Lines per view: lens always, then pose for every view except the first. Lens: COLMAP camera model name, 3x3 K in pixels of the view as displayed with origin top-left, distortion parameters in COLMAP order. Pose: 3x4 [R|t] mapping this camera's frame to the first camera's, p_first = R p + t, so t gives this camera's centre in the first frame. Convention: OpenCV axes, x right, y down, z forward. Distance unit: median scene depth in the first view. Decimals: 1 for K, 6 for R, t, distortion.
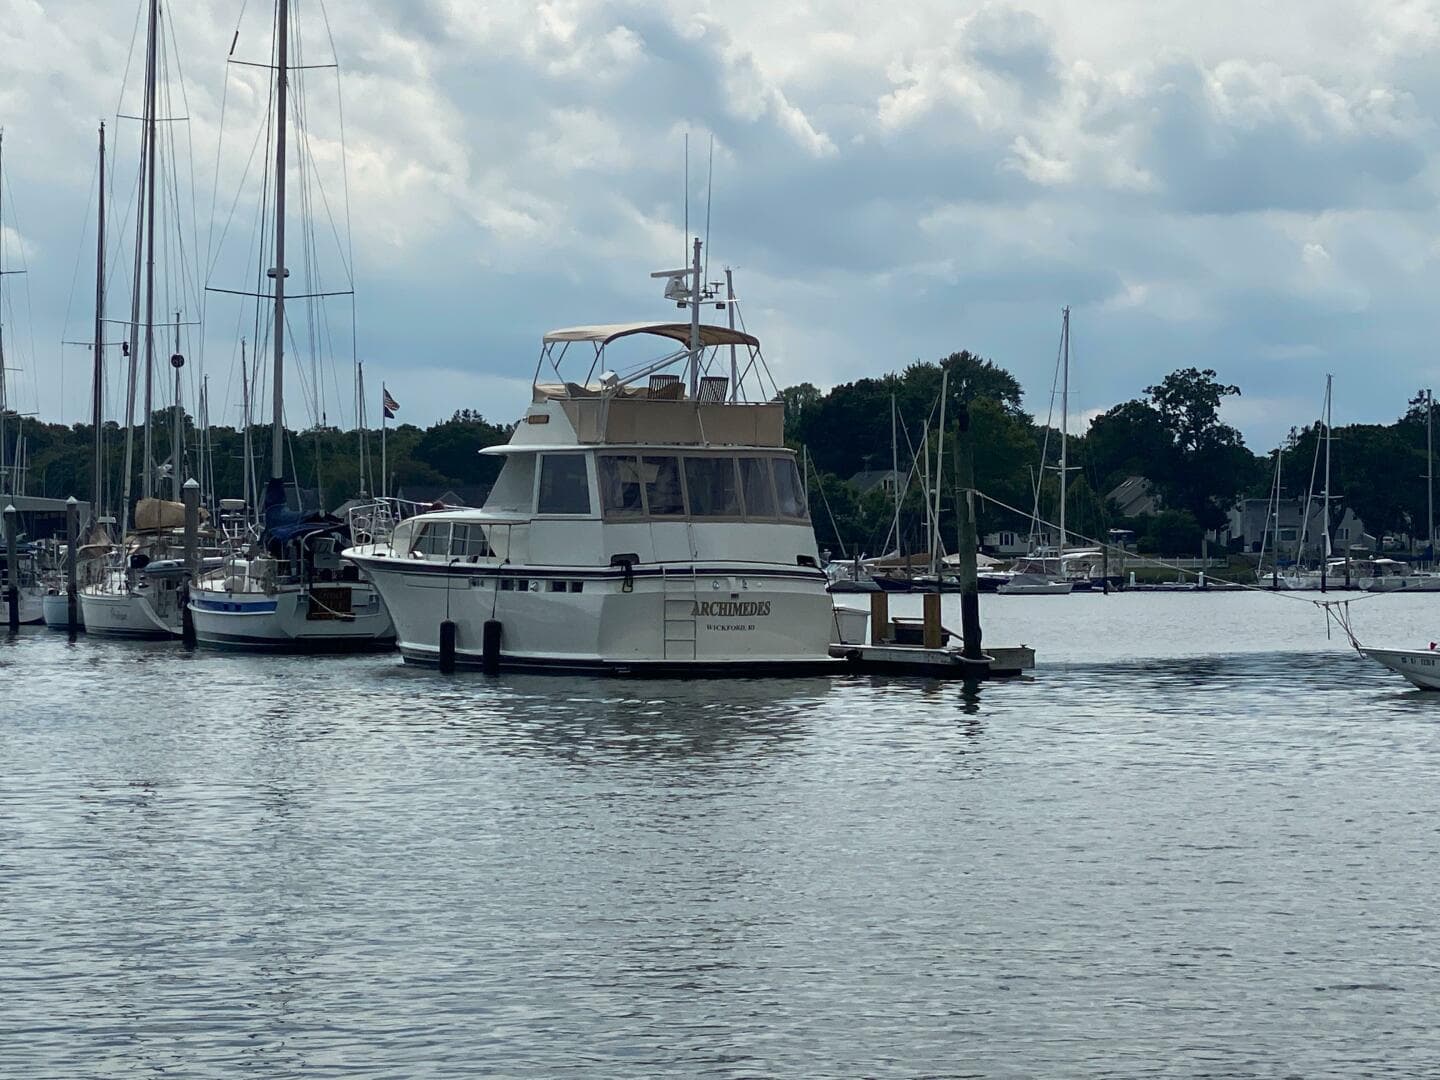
lens RADIAL K [[5769.2, 0, 733.0], [0, 5769.2, 532.4], [0, 0, 1]] dist [0.980298, 0.000000]
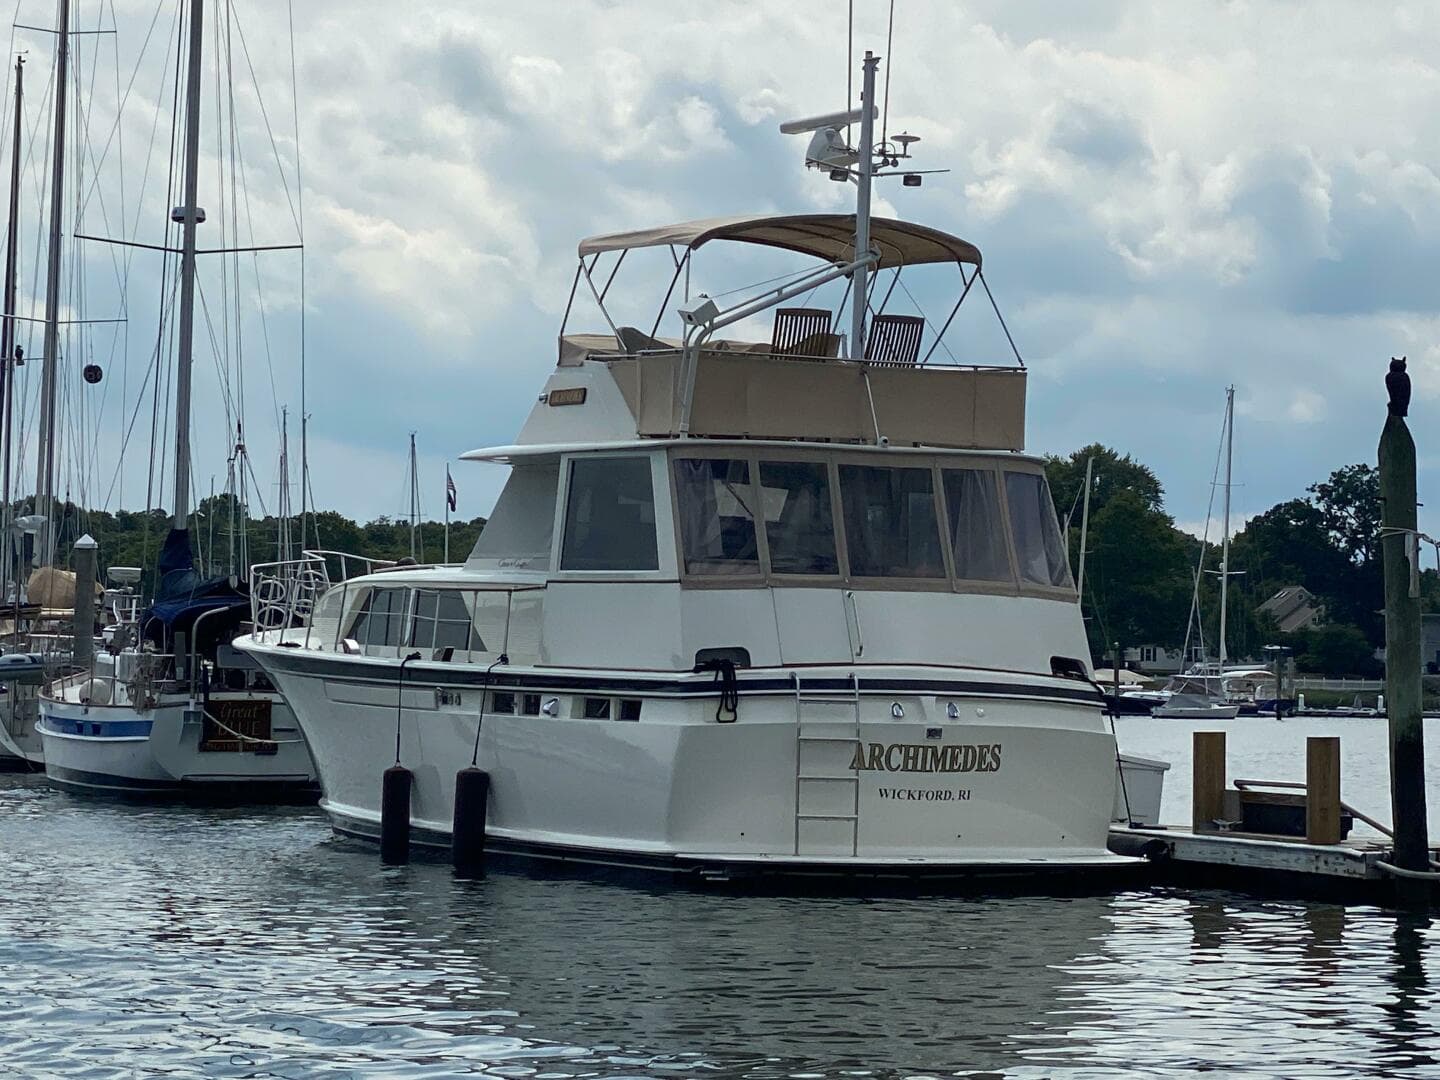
lens RADIAL K [[5293.4, 0, 715.4], [0, 5293.4, 540.2], [0, 0, 1]] dist [0.293661, 0.000000]
pose [[0.999681, 0.016850, -0.018829, -0.010277], [-0.017231, 0.999646, -0.020266, 0.003578], [0.018481, 0.020584, 0.999617, 0.508054]]
